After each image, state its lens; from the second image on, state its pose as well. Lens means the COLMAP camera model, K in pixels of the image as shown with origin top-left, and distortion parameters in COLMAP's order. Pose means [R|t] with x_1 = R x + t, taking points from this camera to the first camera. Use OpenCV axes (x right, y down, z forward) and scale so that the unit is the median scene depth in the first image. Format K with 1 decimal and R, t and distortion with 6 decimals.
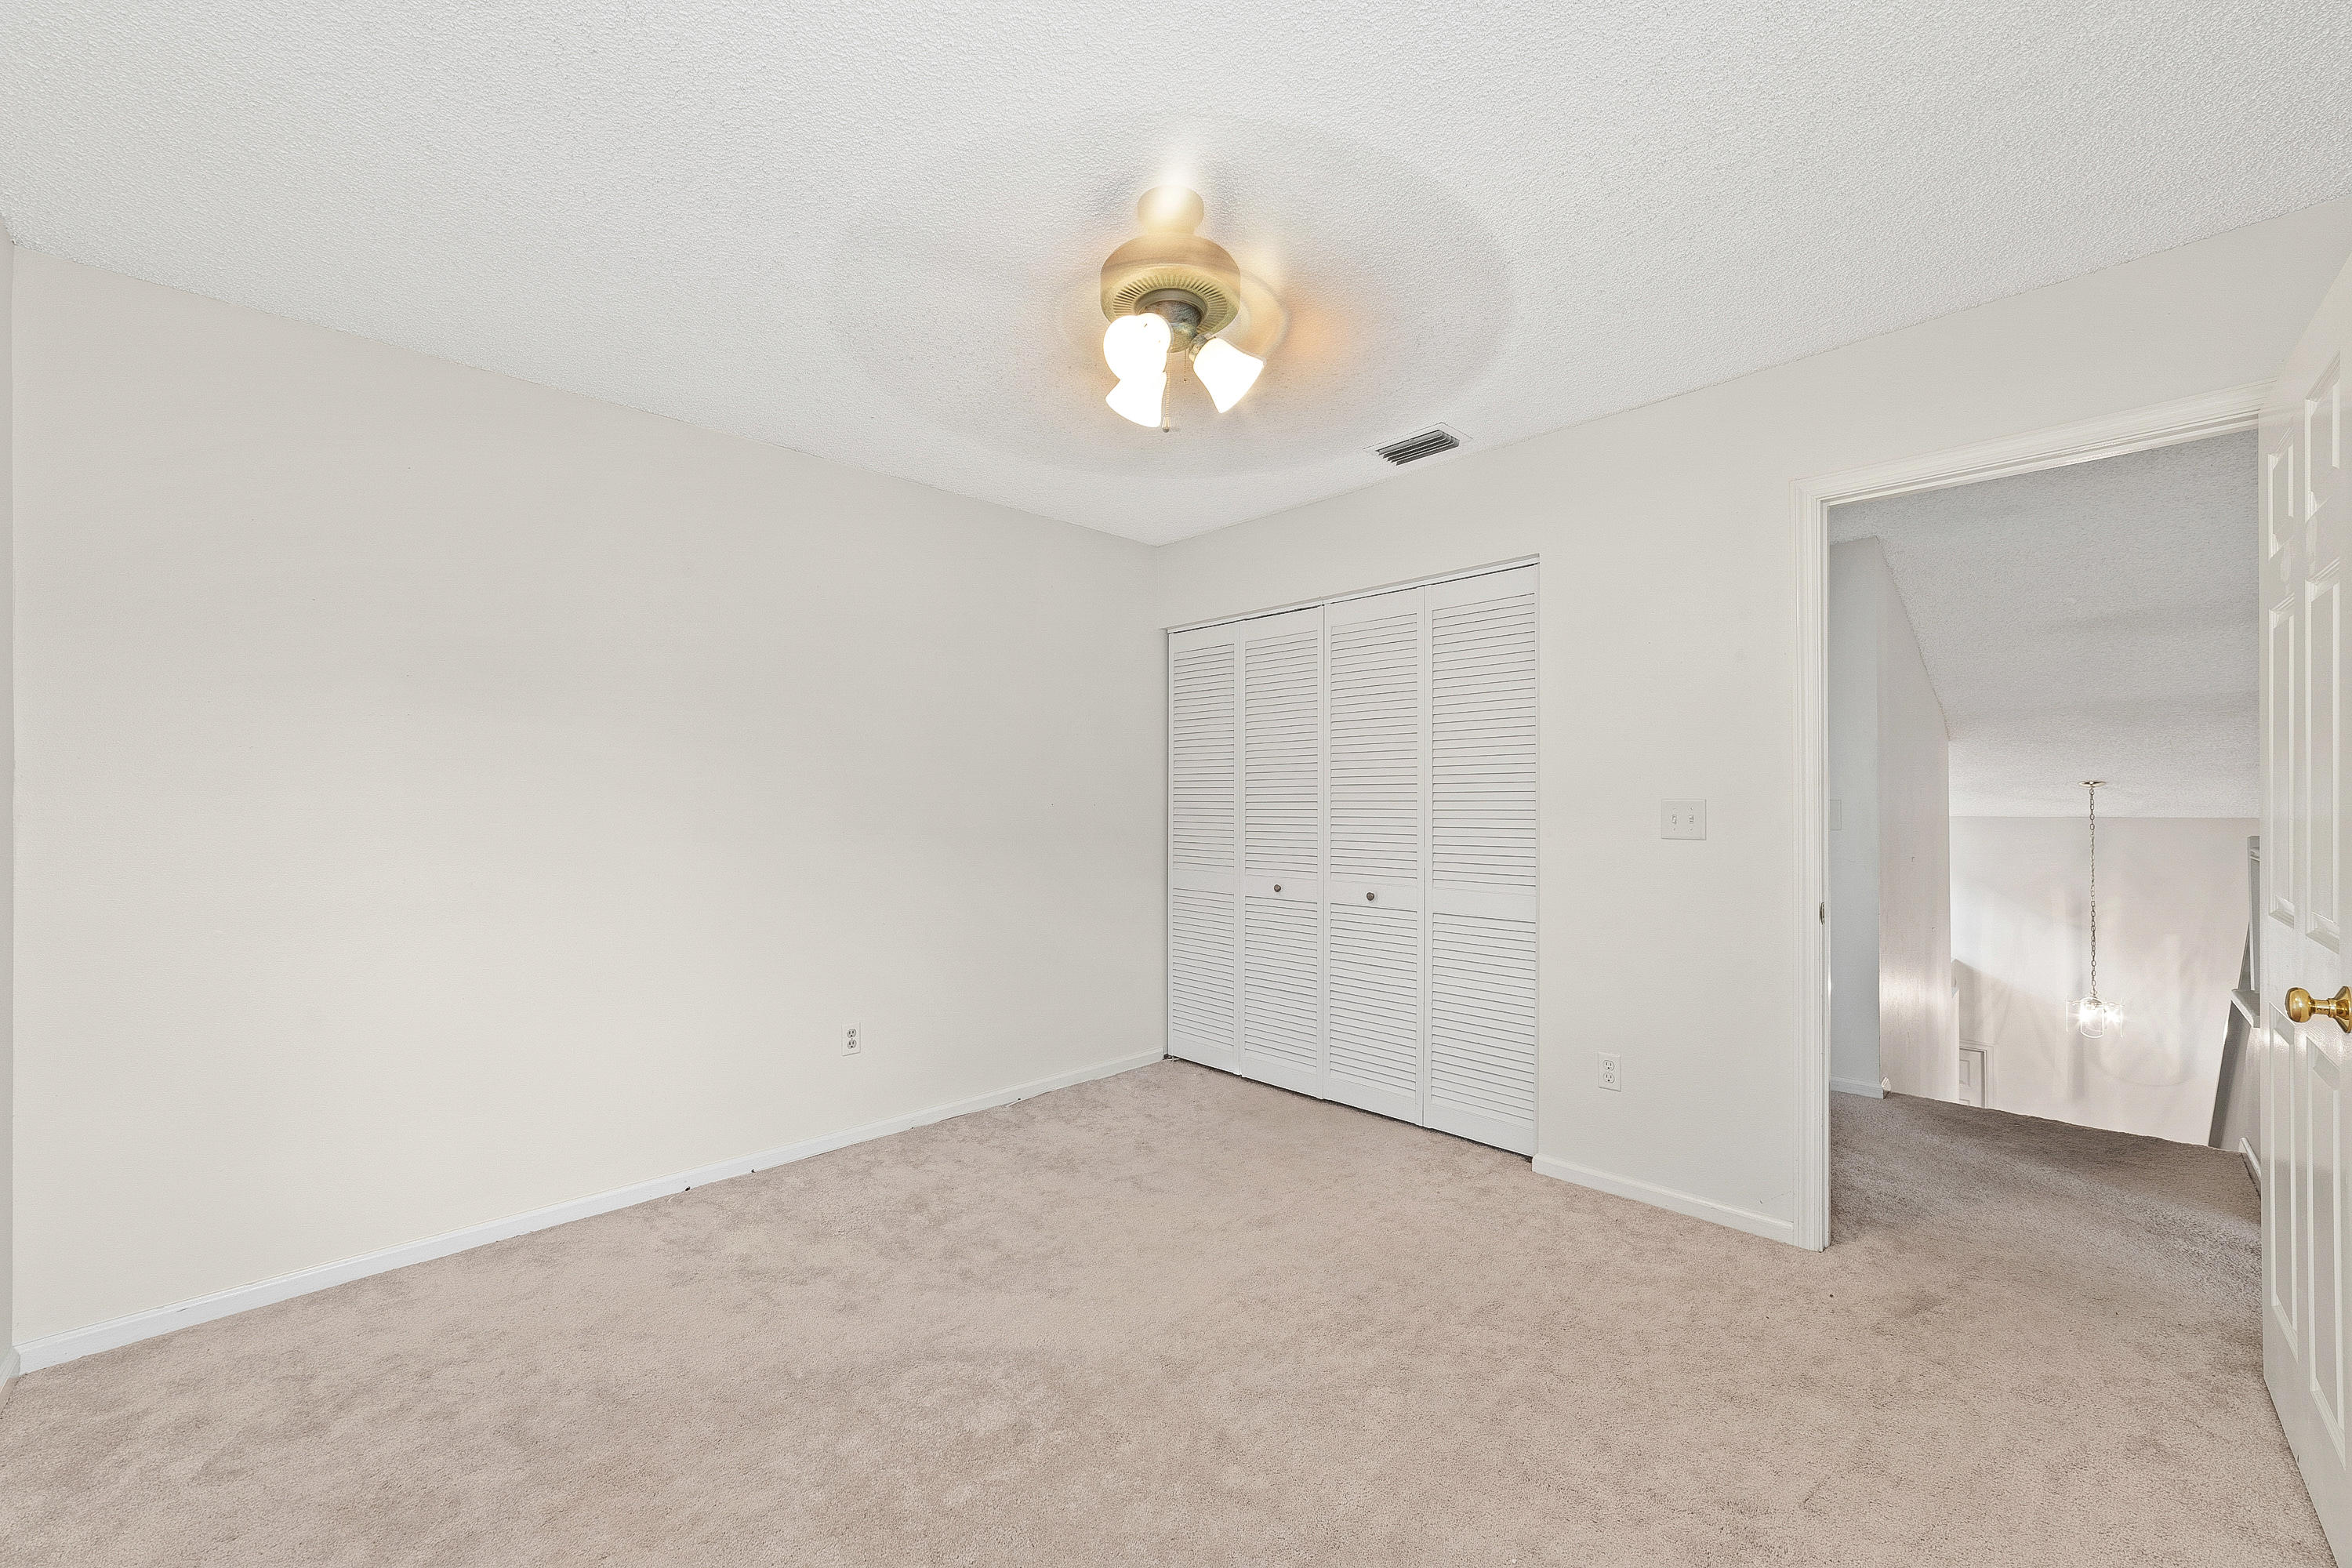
lens RADIAL K [[905.0, 0, 1172.3], [0, 905.0, 793.4], [0, 0, 1]] dist [-0.035445, 0.013438]
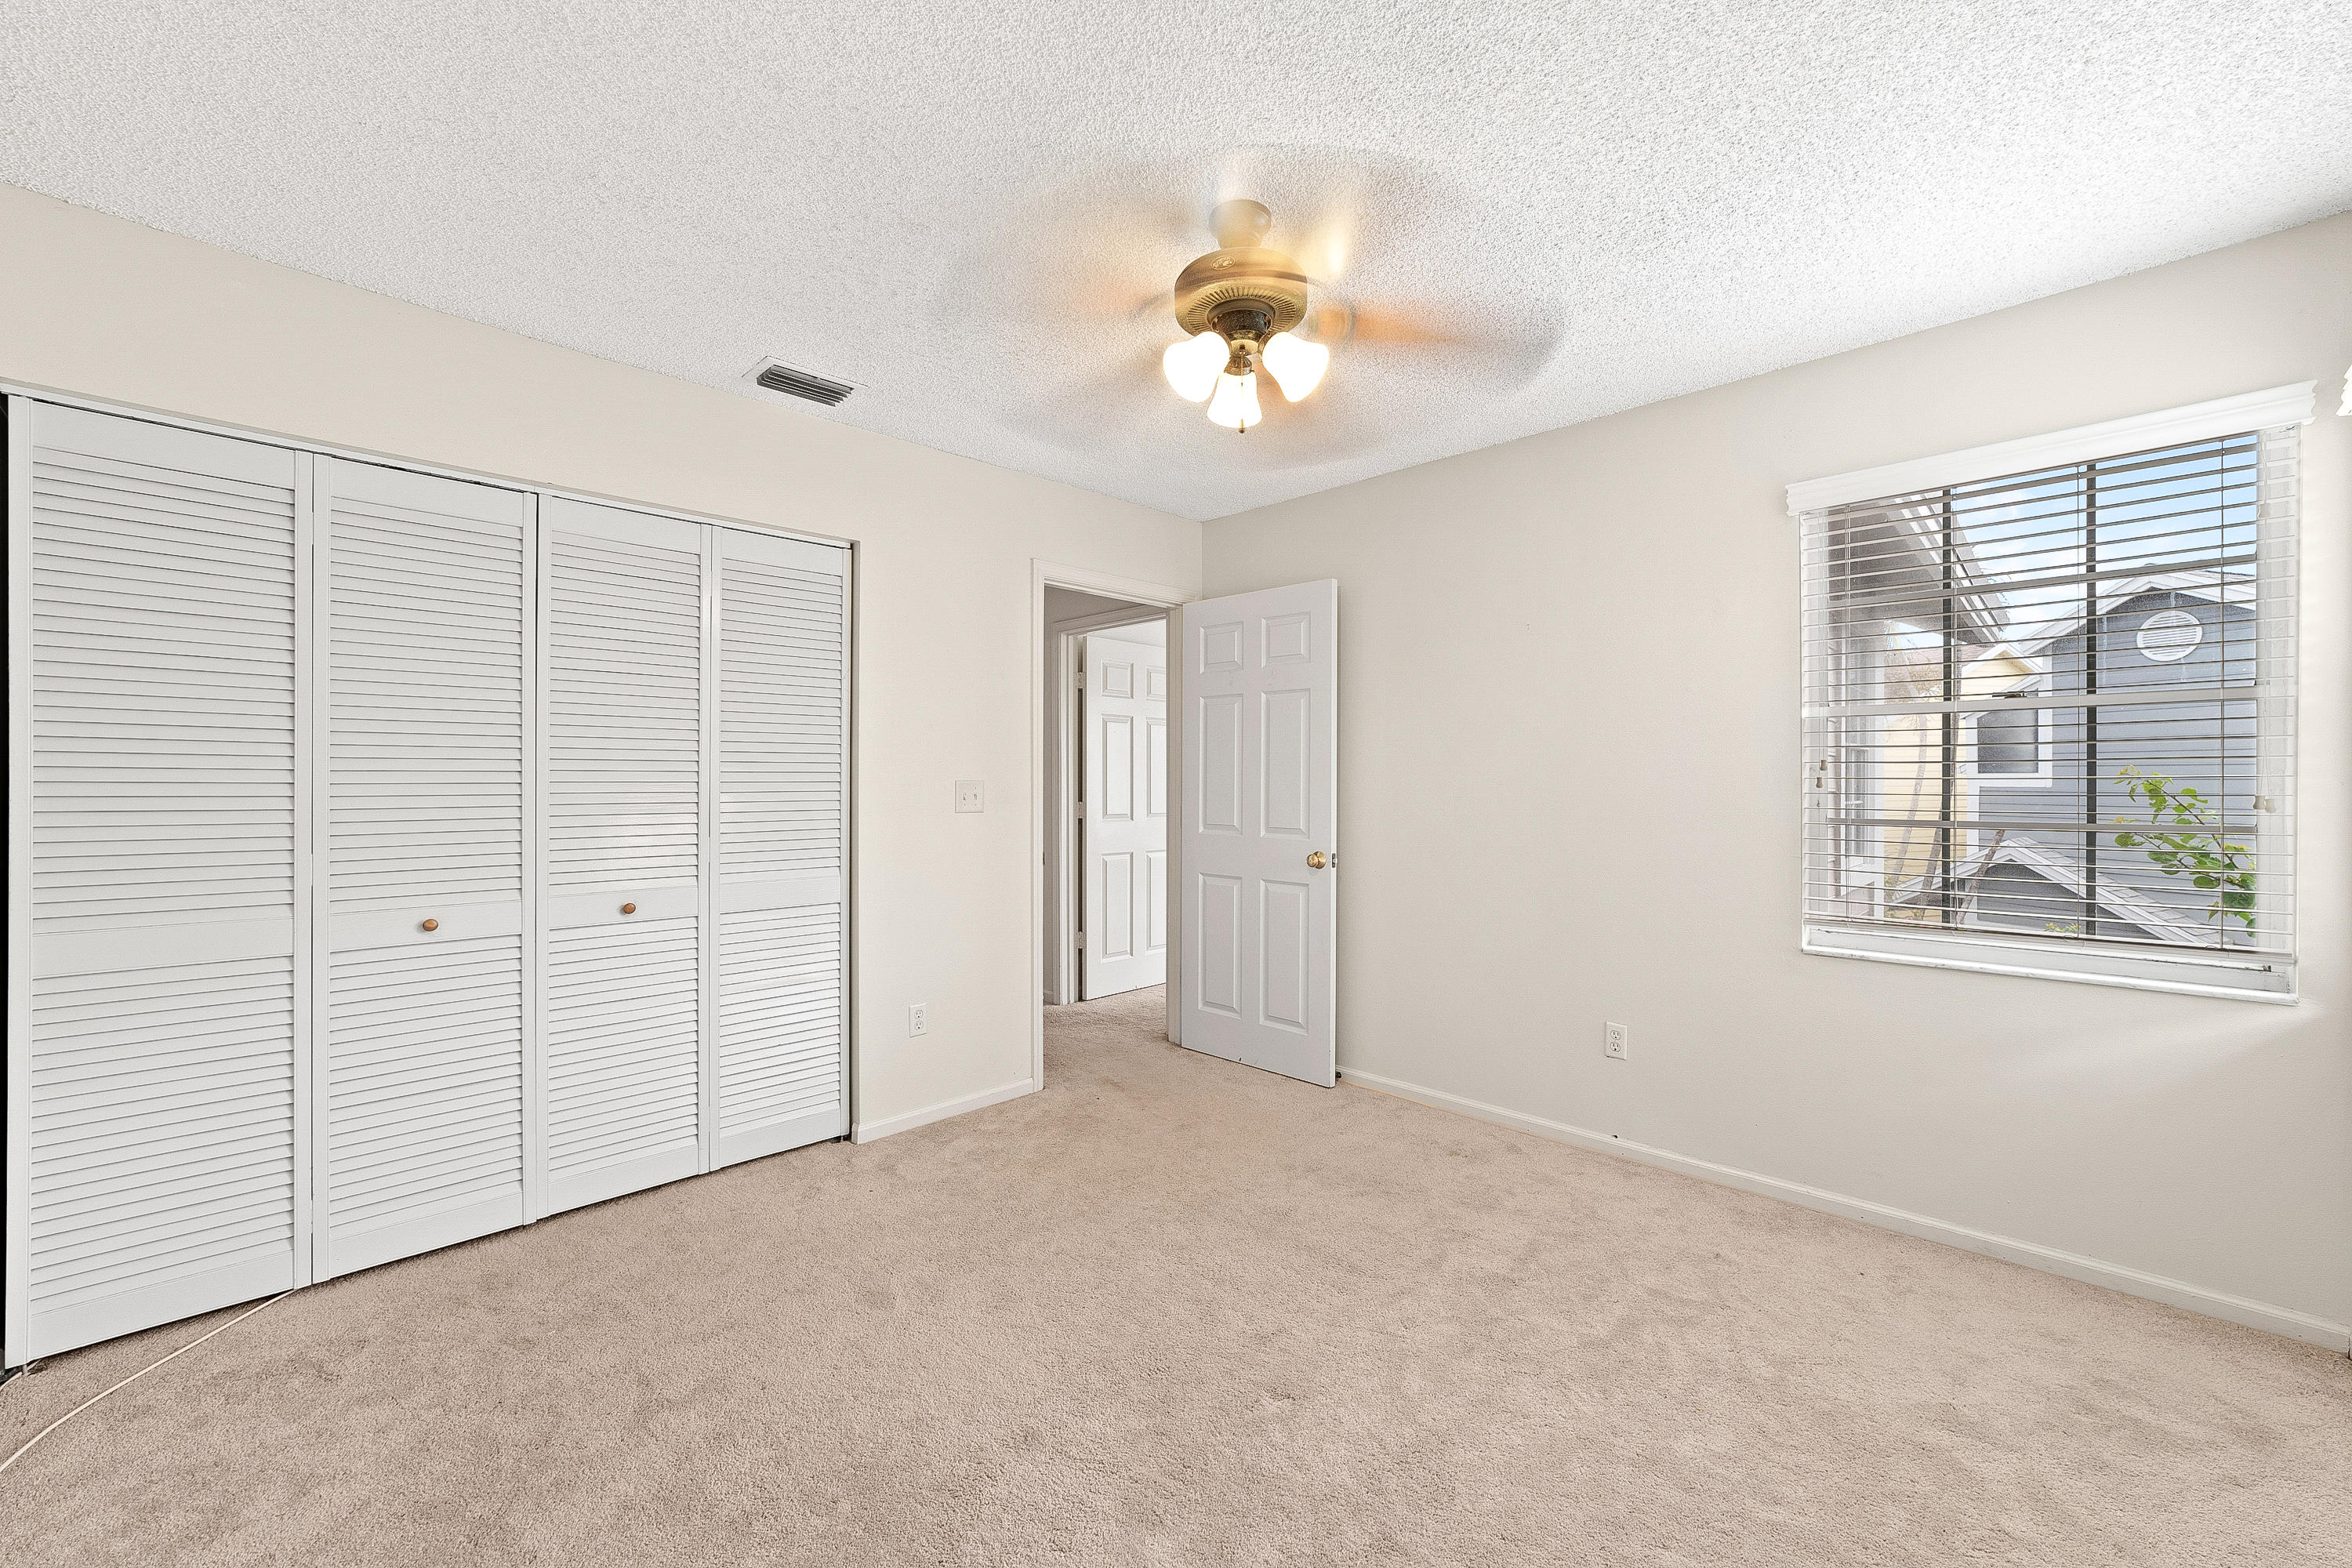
lens RADIAL K [[905.0, 0, 1172.3], [0, 905.0, 793.4], [0, 0, 1]] dist [-0.035445, 0.013438]
pose [[-0.001108, -0.007123, 0.999974, -0.615057], [-0.004903, 0.999963, 0.007117, 0.012047], [-0.999987, -0.004895, -0.001143, 0.639631]]
